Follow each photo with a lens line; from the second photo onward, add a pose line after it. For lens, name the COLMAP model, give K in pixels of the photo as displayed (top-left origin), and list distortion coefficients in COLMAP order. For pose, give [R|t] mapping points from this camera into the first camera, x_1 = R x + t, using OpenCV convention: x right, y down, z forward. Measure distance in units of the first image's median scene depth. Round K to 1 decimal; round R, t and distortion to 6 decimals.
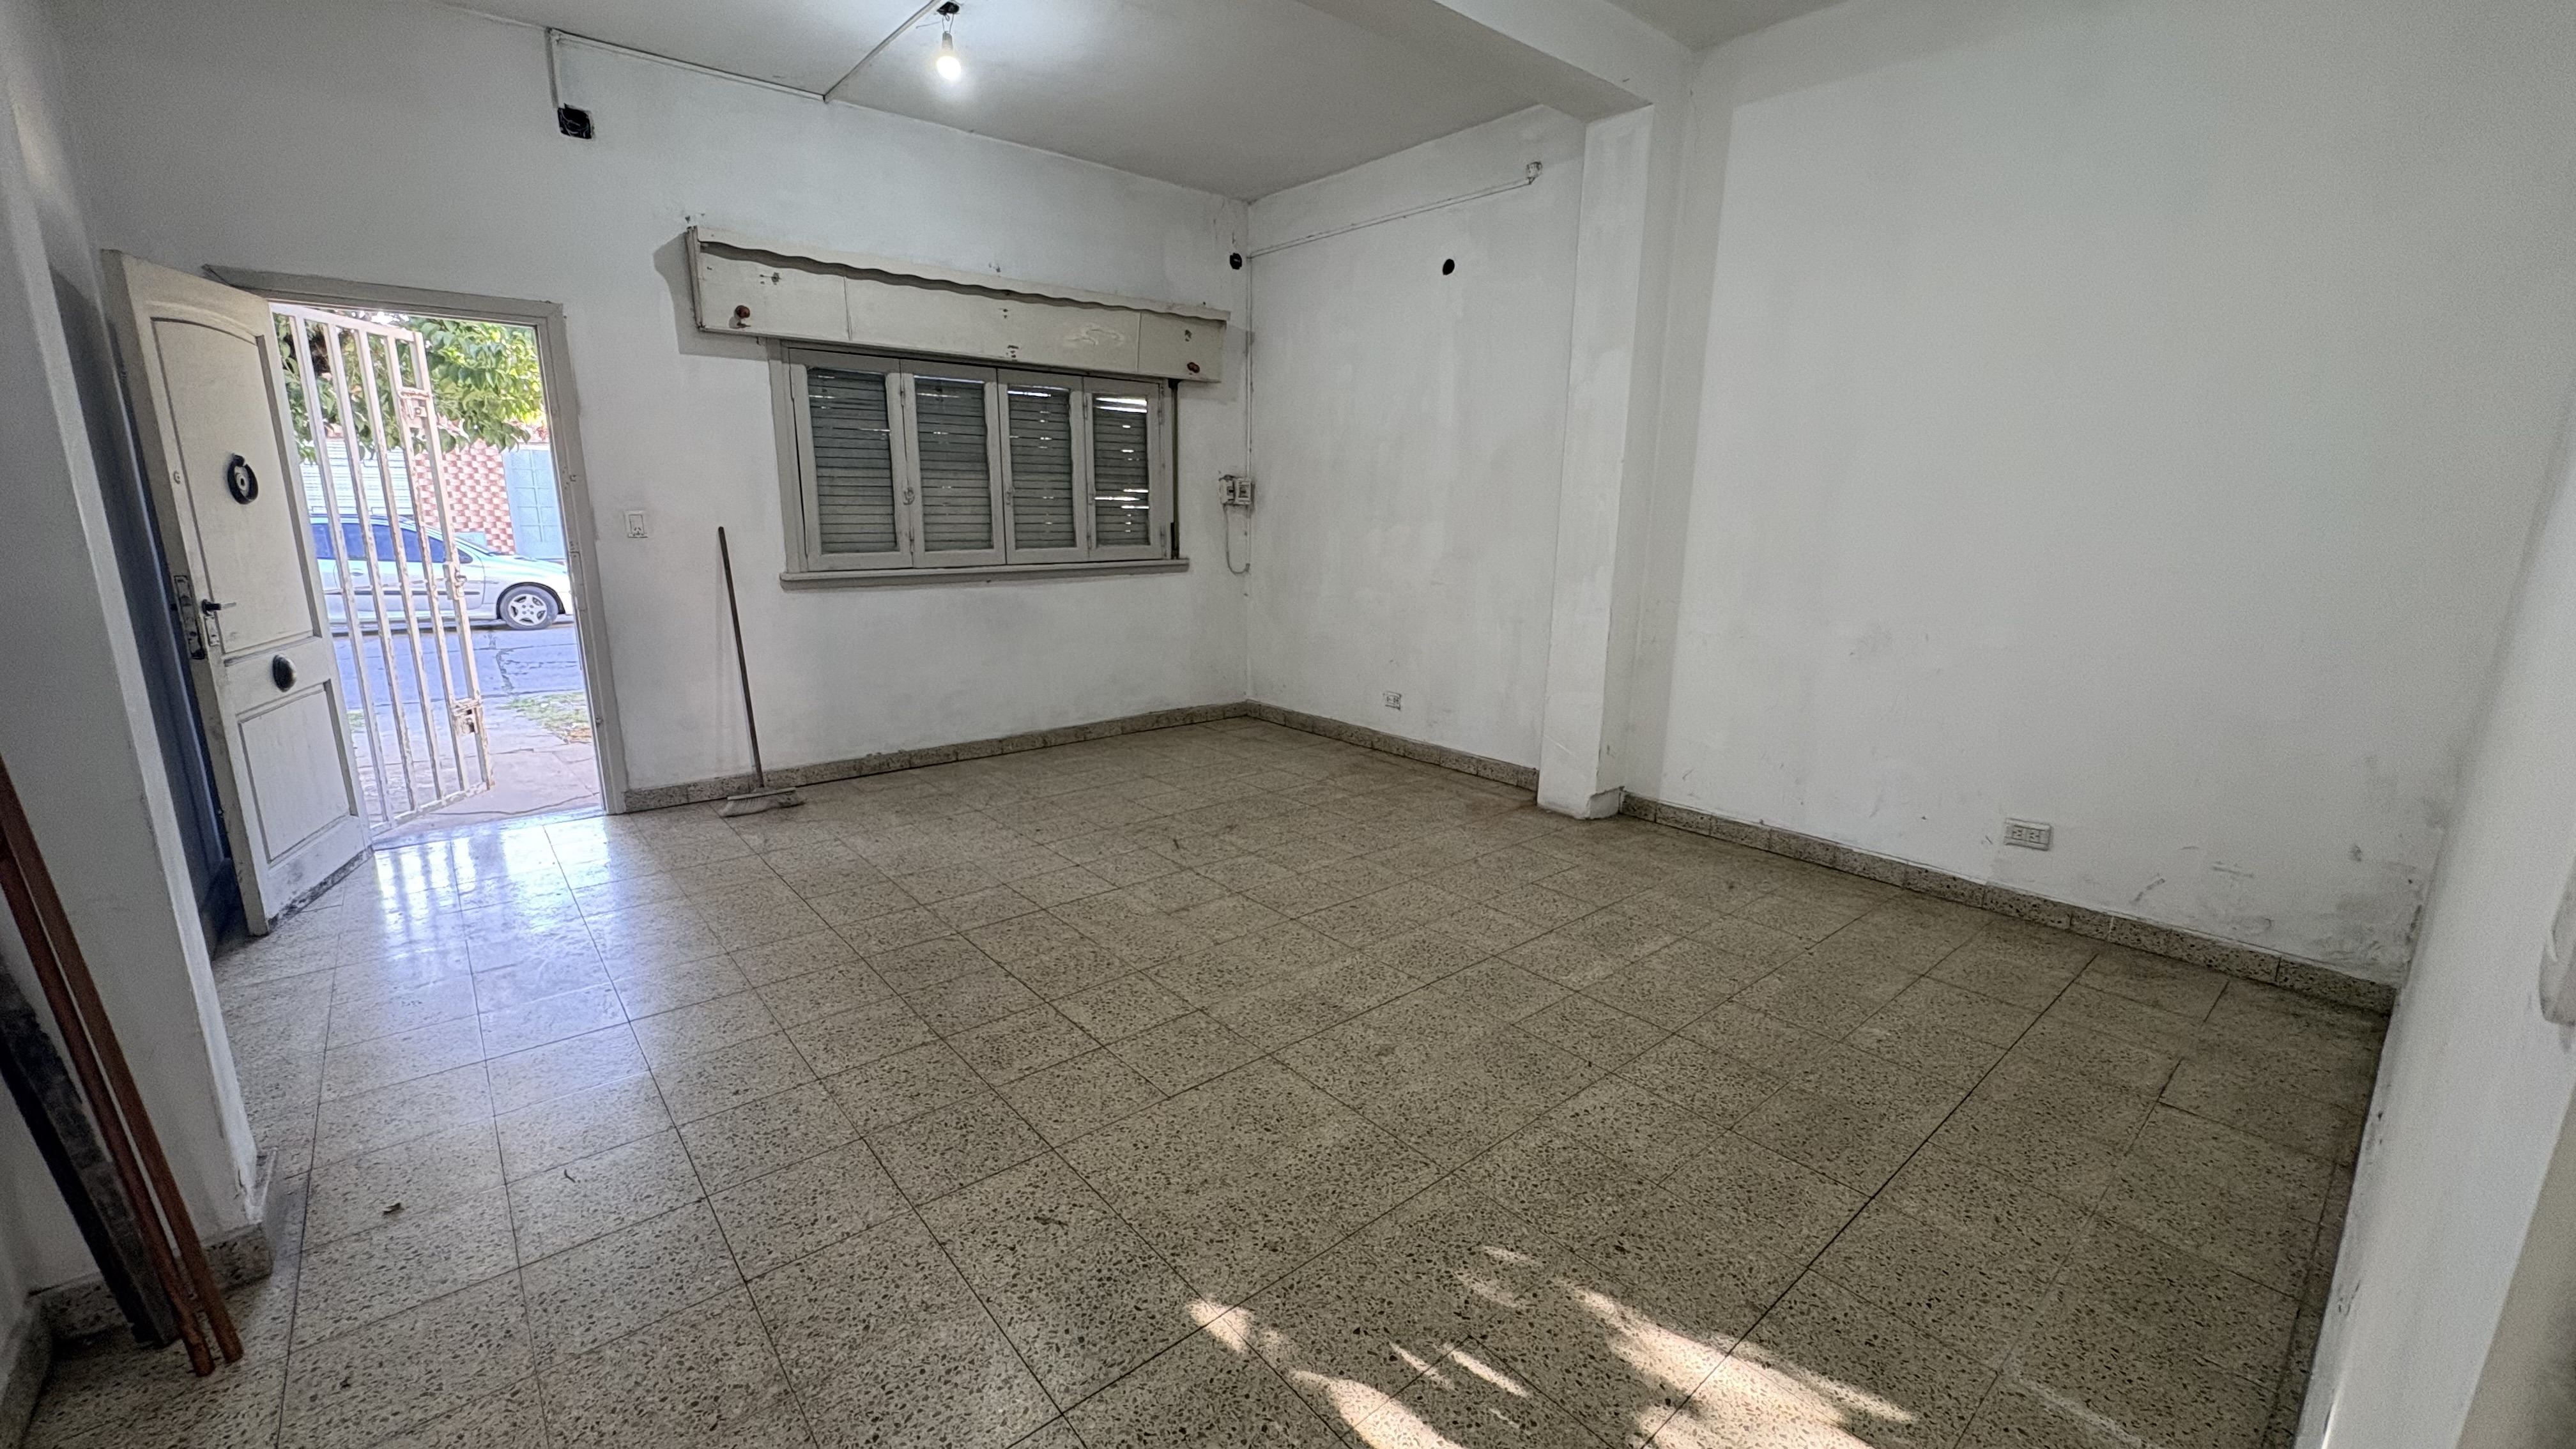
lens RADIAL K [[1022.2, 0, 1289.0], [0, 1022.2, 720.7], [0, 0, 1]] dist [0.000891, 0.000419]
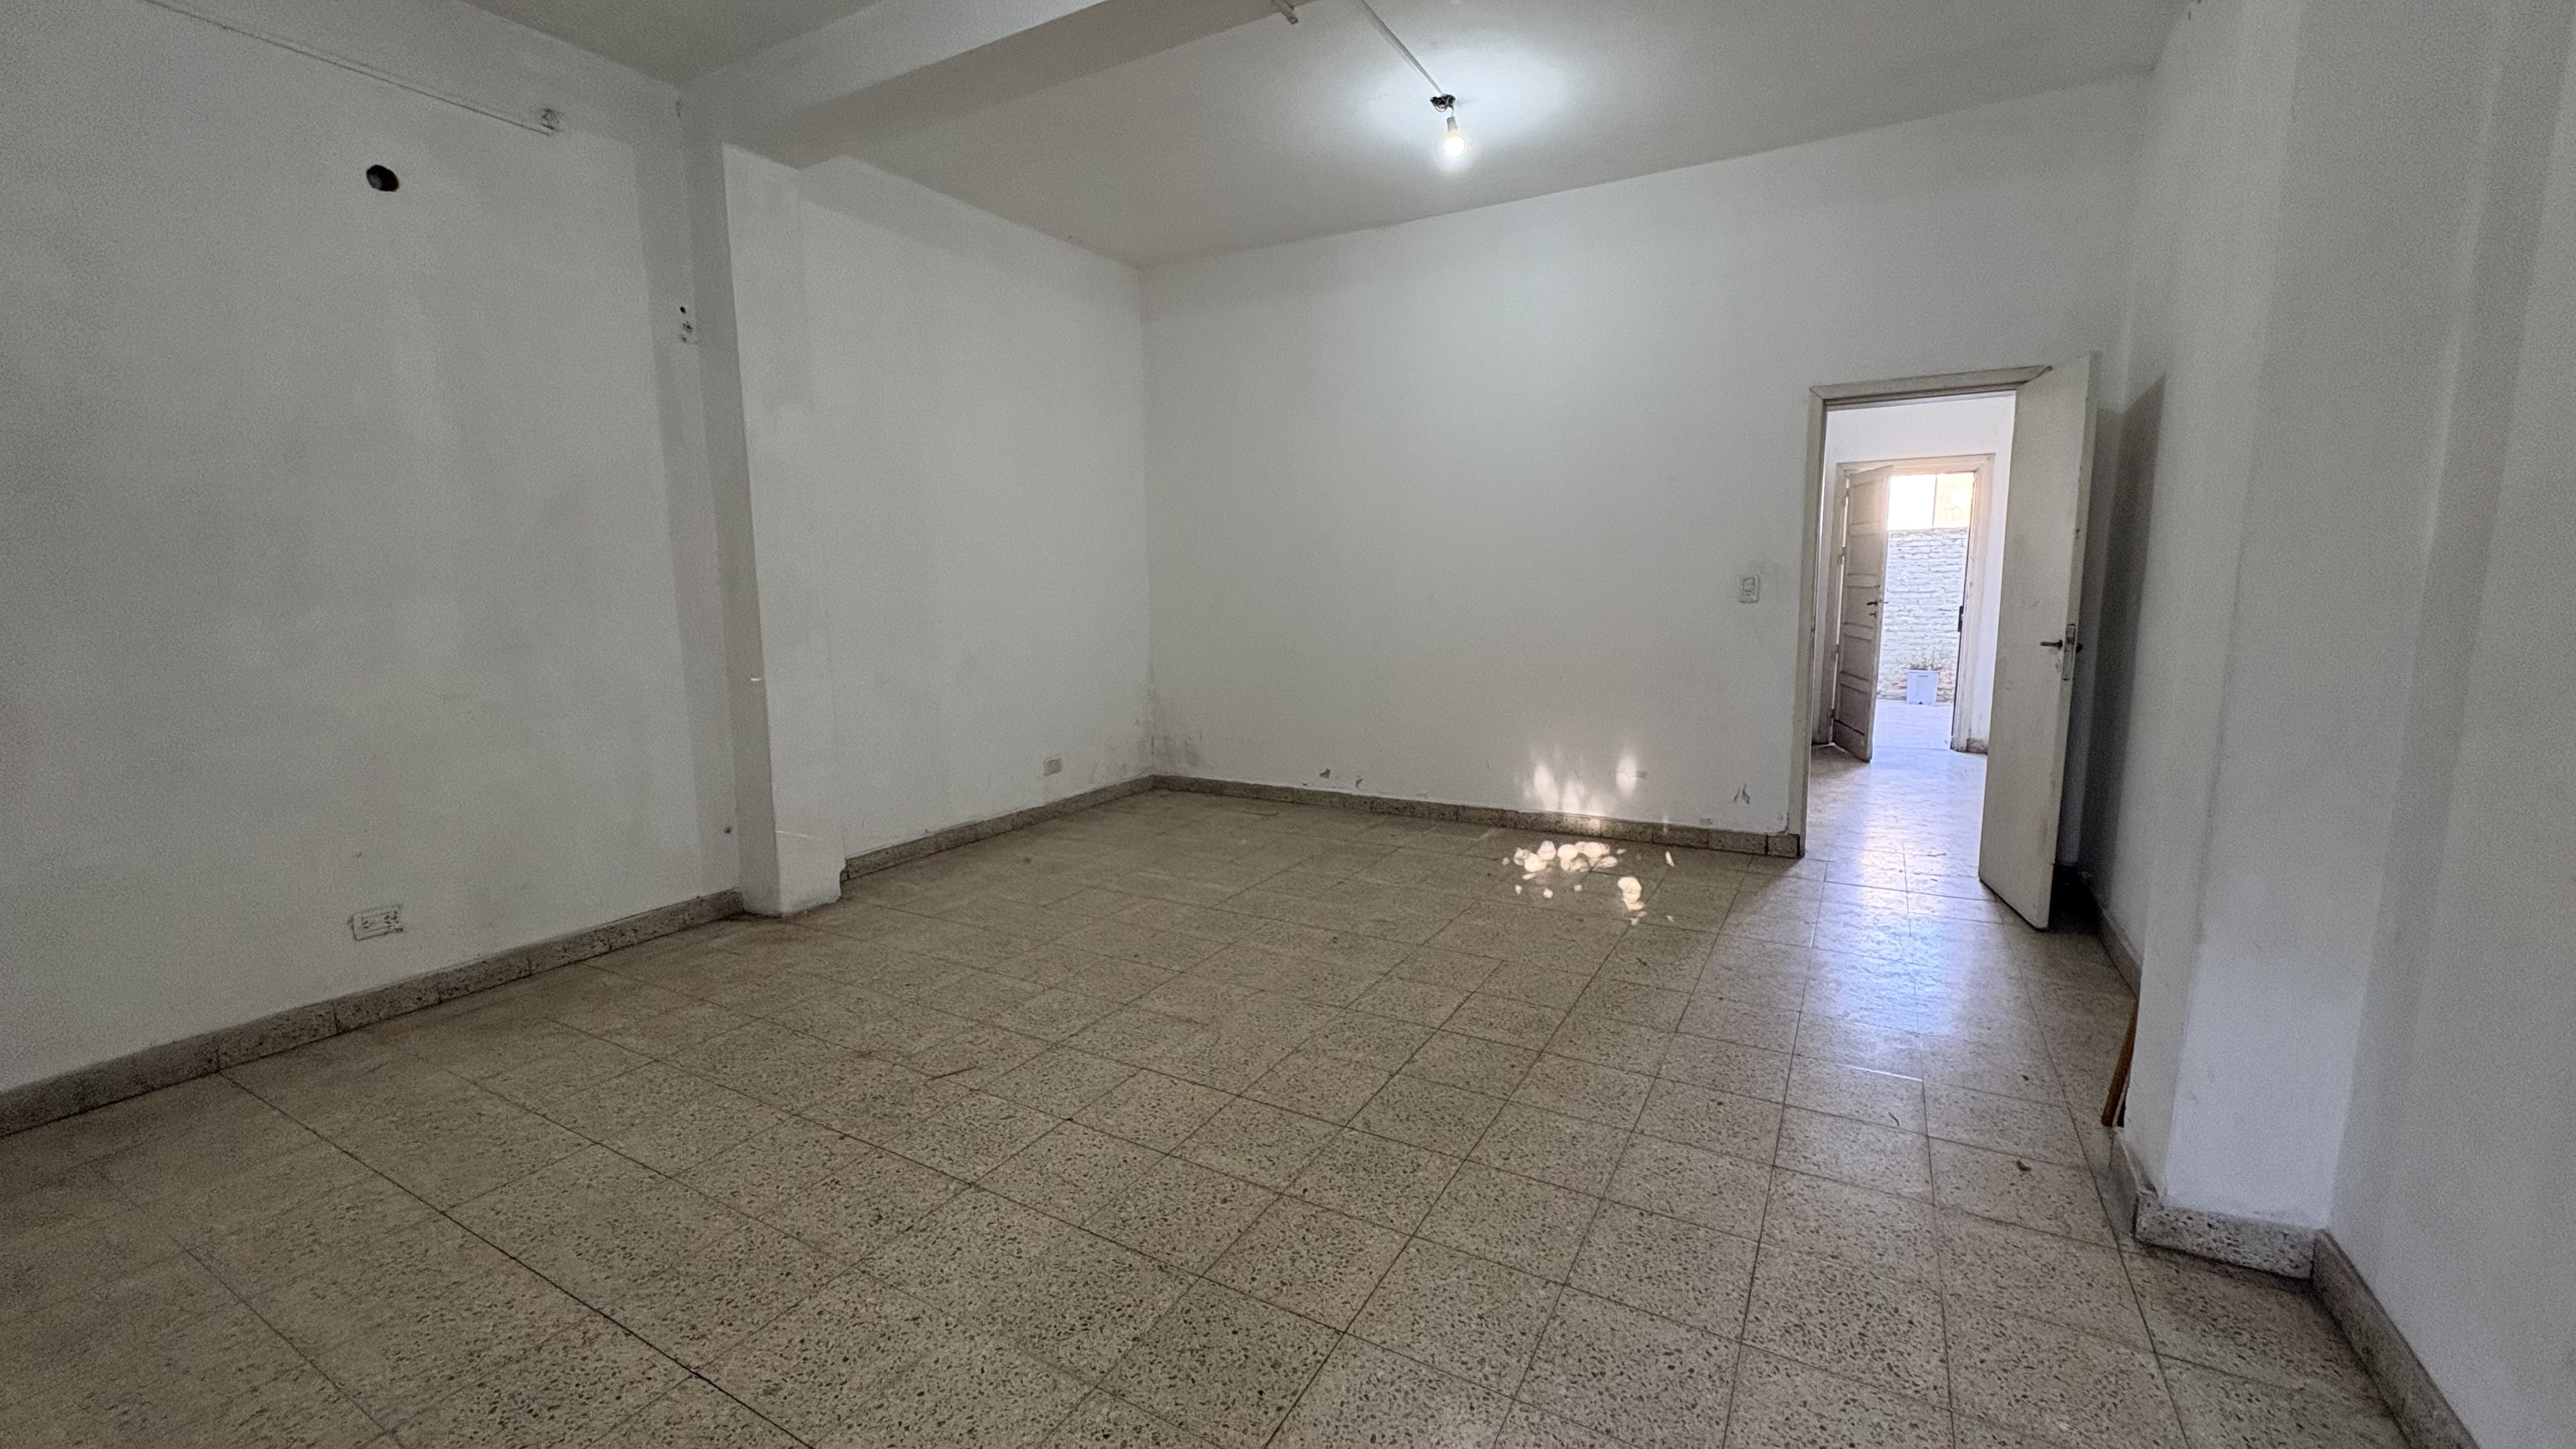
lens RADIAL K [[1022.2, 0, 1289.0], [0, 1022.2, 720.7], [0, 0, 1]] dist [0.000891, 0.000419]
pose [[-0.337429, -0.137690, 0.931227, -0.808014], [0.207297, 0.954092, 0.216185, -0.203916], [-0.918243, 0.265988, -0.293396, 0.990350]]
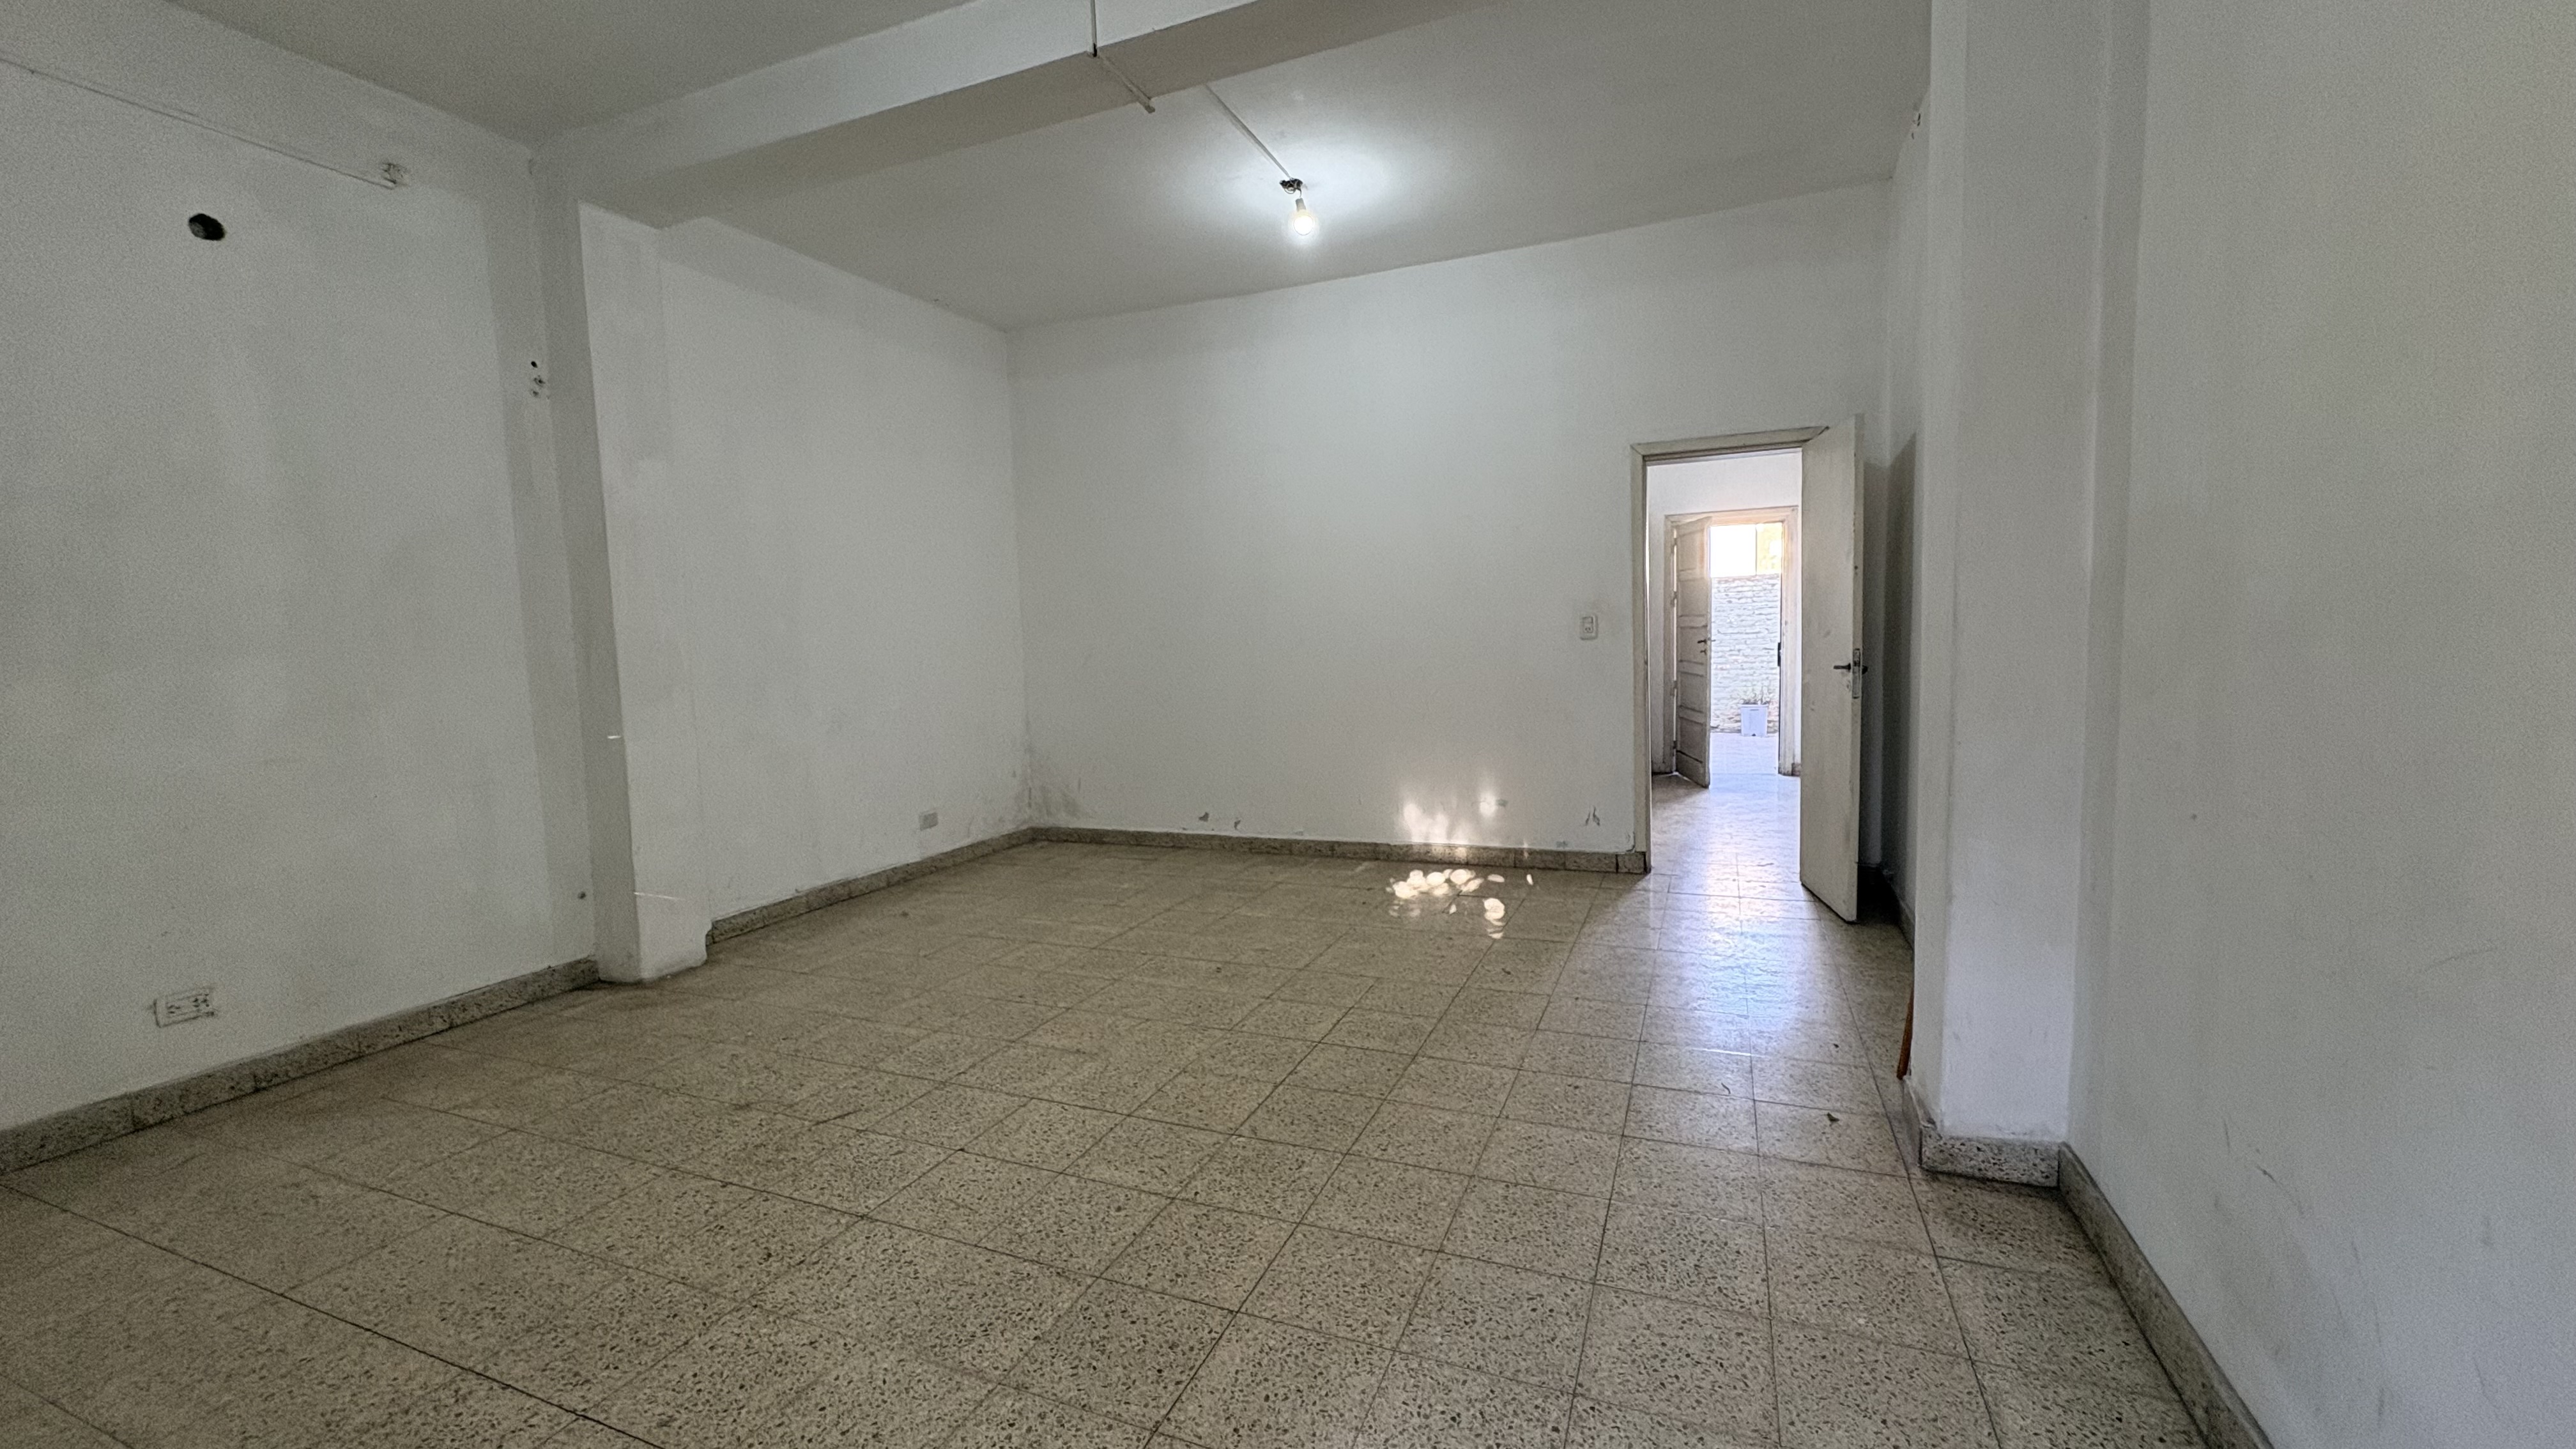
lens RADIAL K [[1022.2, 0, 1289.0], [0, 1022.2, 720.7], [0, 0, 1]] dist [0.000891, 0.000419]
pose [[-0.450505, -0.073270, 0.889762, -0.850275], [0.215905, 0.958102, 0.188215, -0.193784], [-0.866274, 0.276895, -0.415810, 1.009003]]
